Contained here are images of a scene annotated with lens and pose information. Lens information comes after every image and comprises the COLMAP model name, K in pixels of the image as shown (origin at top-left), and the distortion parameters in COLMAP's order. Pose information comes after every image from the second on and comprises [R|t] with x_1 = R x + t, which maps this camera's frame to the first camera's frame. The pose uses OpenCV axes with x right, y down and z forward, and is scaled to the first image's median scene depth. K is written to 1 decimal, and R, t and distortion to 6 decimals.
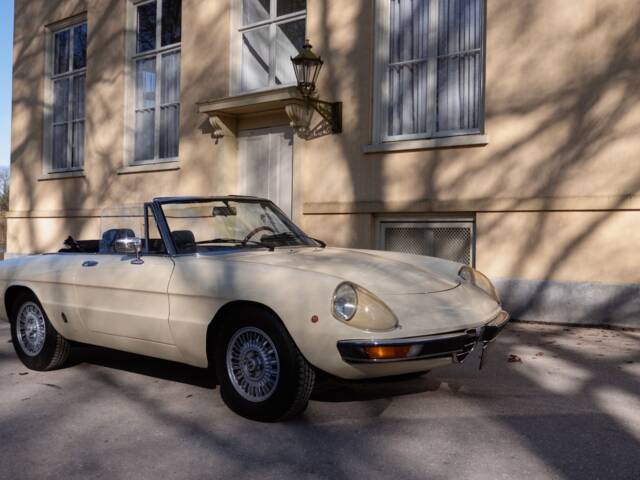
lens RADIAL K [[734.9, 0, 320.0], [0, 734.9, 240.0], [0, 0, 1]] dist [-0.016599, -0.004961]
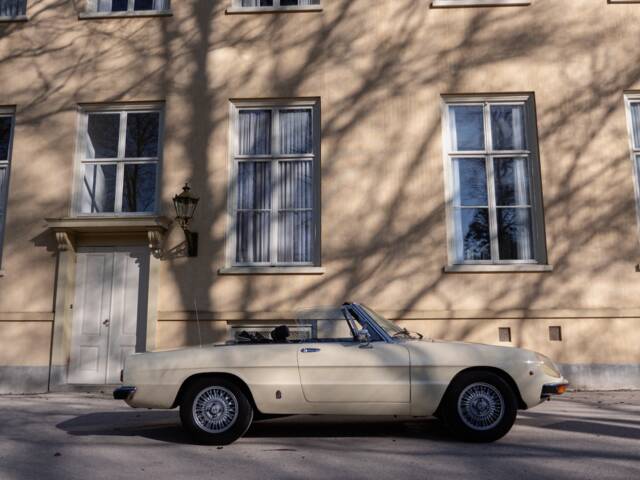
lens RADIAL K [[604.3, 0, 319.1], [0, 604.3, 233.2], [0, 0, 1]] dist [-0.034100, -0.007035]
pose [[0.790002, 0.100116, 0.604874, -0.472754], [0.017318, 0.982540, -0.185244, 0.012950], [-0.612859, 0.156819, 0.774475, 0.052906]]
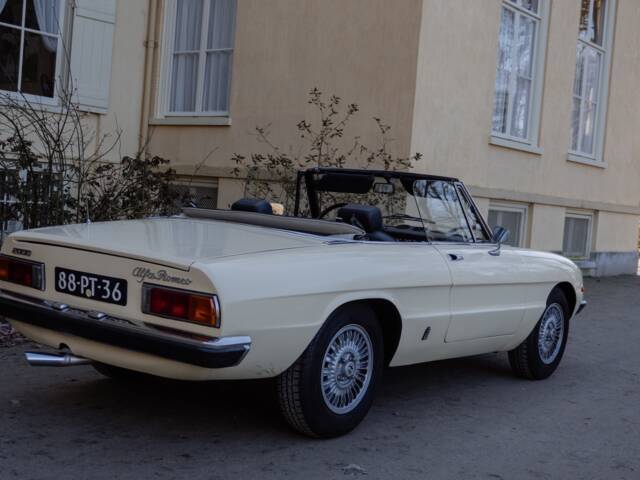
lens RADIAL K [[876.1, 0, 320.0], [0, 876.1, 240.0], [0, 0, 1]] dist [-0.017149, -0.010712]
pose [[-0.028933, -0.036506, 0.998915, -0.596887], [-0.061192, 0.997523, 0.034682, -0.004416], [-0.997707, -0.060122, -0.031095, 0.563505]]
